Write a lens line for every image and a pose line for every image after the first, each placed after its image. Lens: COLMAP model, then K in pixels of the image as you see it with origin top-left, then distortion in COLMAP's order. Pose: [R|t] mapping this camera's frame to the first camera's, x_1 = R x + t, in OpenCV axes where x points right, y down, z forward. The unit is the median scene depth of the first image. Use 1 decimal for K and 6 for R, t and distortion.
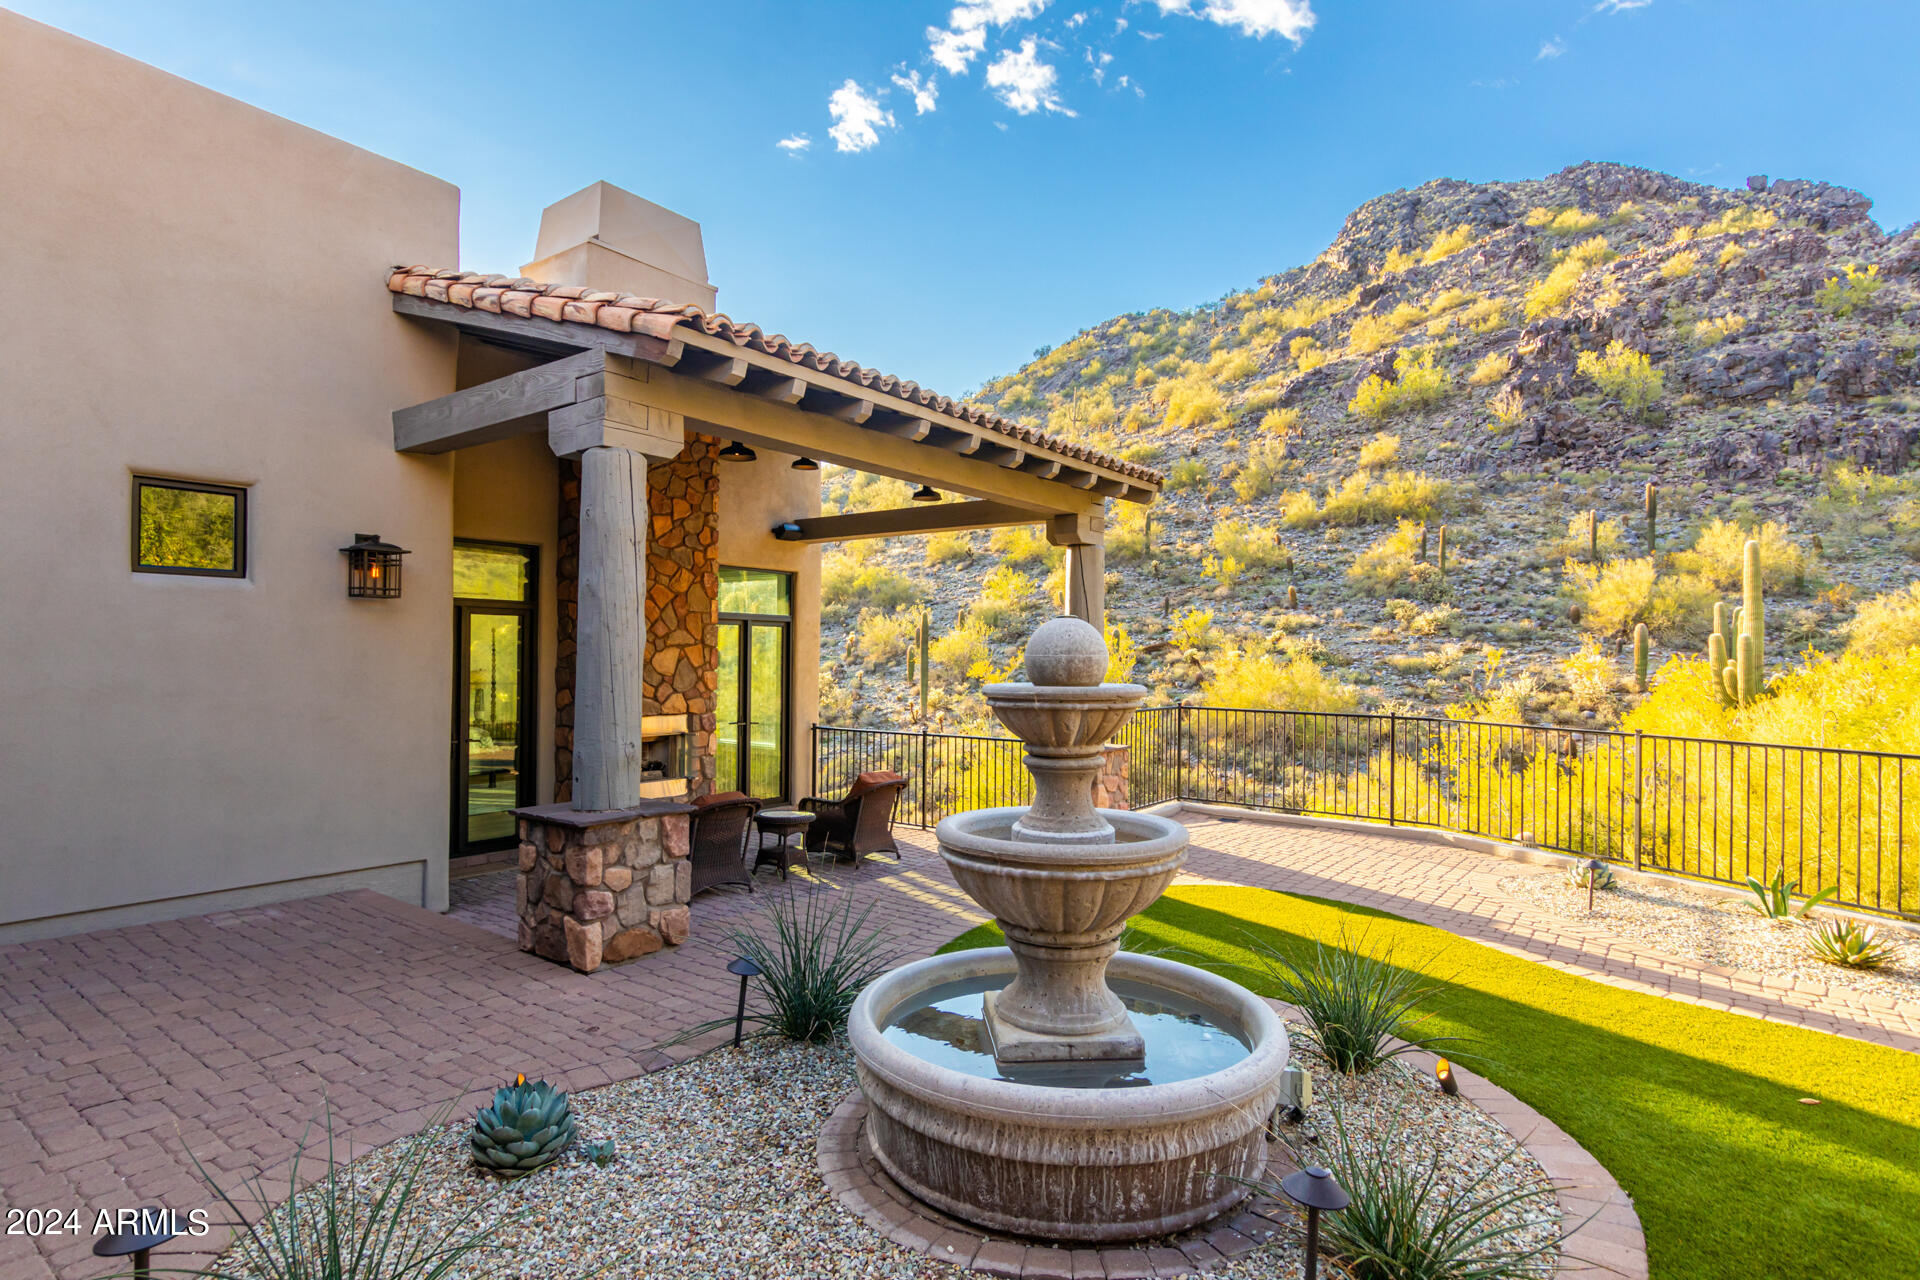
lens RADIAL K [[965.8, 0, 961.8], [0, 965.8, 650.8], [0, 0, 1]] dist [-0.004070, 0.001521]
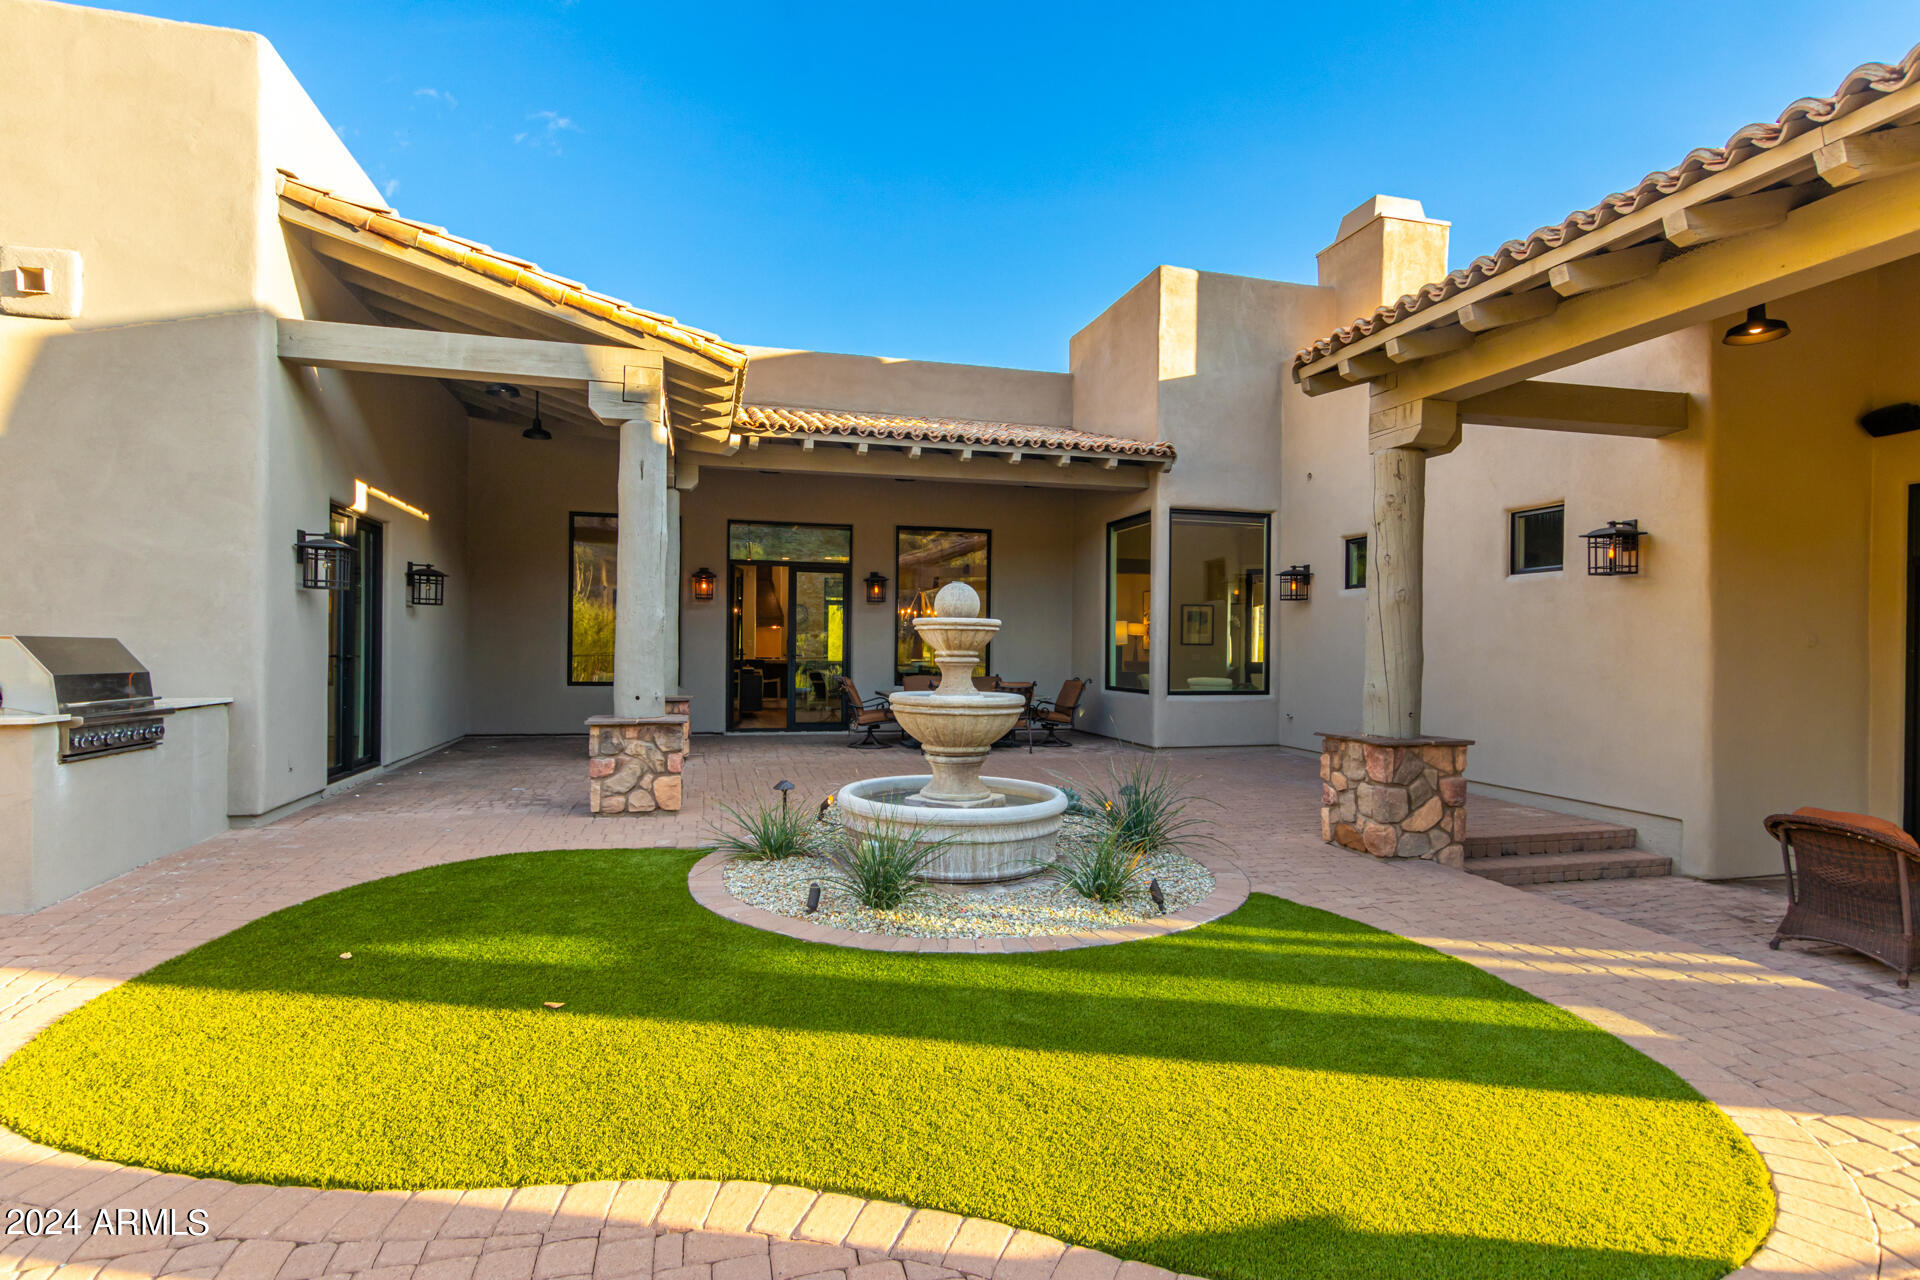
lens RADIAL K [[965.8, 0, 955.3], [0, 965.8, 648.2], [0, 0, 1]] dist [-0.004070, 0.001521]
pose [[-0.620103, -0.015198, -0.784373, 0.192217], [-0.008949, 0.999884, -0.012298, 0.013580], [0.784469, -0.000607, -0.620167, 0.264637]]
